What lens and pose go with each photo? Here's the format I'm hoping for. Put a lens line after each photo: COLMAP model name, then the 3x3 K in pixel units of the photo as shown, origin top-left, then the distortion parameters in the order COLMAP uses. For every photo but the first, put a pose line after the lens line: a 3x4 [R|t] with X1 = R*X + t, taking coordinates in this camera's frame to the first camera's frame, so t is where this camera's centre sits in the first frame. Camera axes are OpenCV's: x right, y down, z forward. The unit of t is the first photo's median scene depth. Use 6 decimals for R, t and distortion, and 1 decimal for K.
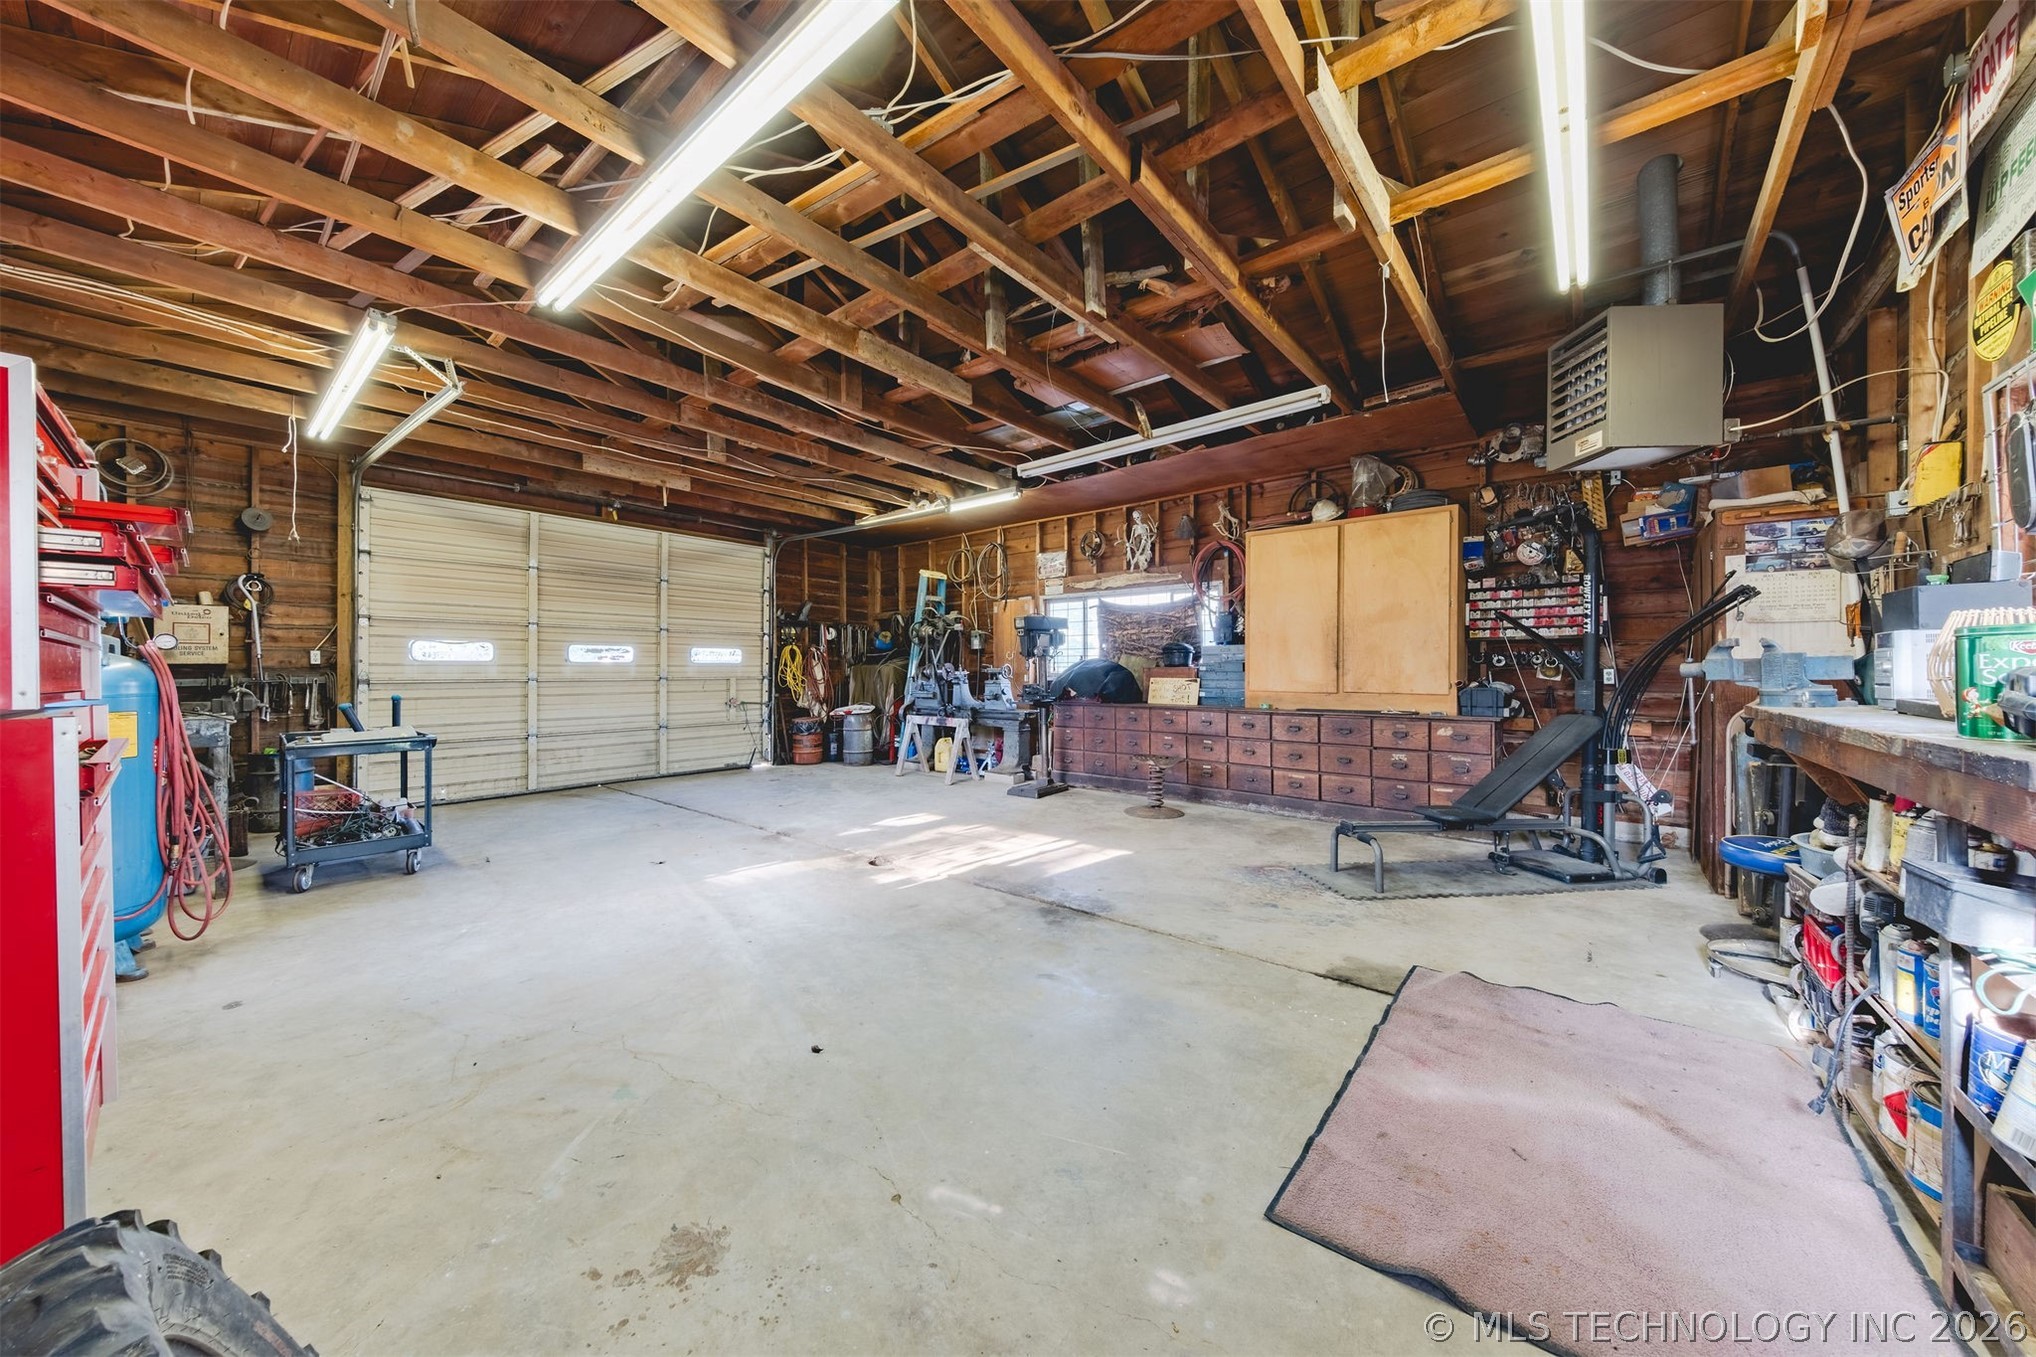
lens RADIAL K [[698.5, 0, 1018.3], [0, 698.5, 675.6], [0, 0, 1]] dist [-0.001708, -0.000333]
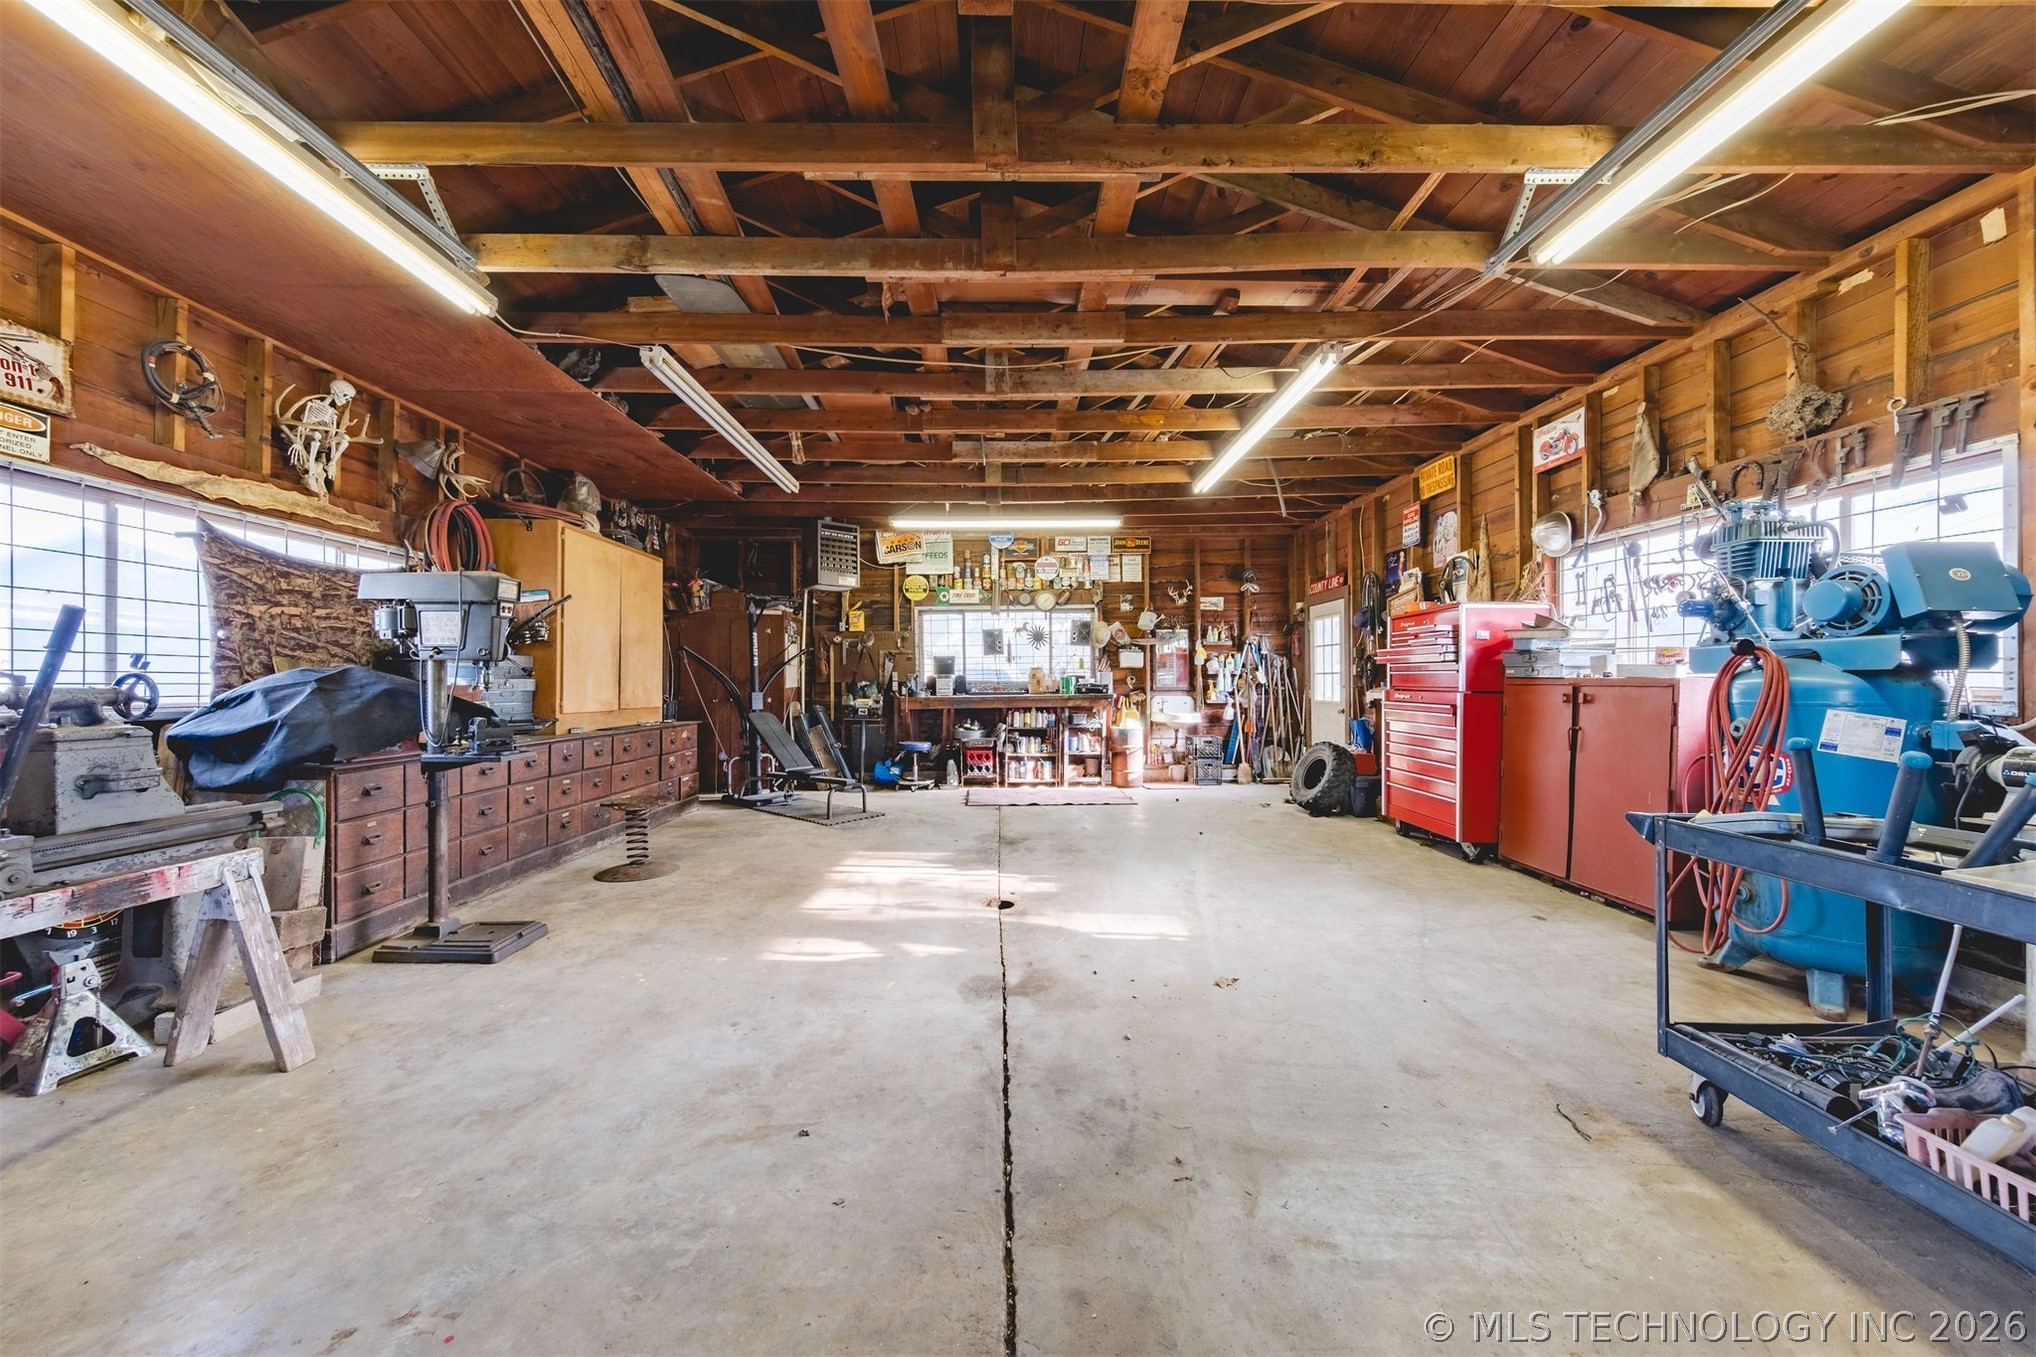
lens RADIAL K [[698.5, 0, 1006.0], [0, 698.5, 696.5], [0, 0, 1]] dist [-0.001708, -0.000333]
pose [[-0.657668, 0.014685, 0.753165, -0.935667], [0.015762, 0.999859, -0.005732, 0.011847], [-0.753143, 0.008101, -0.657807, 1.704245]]
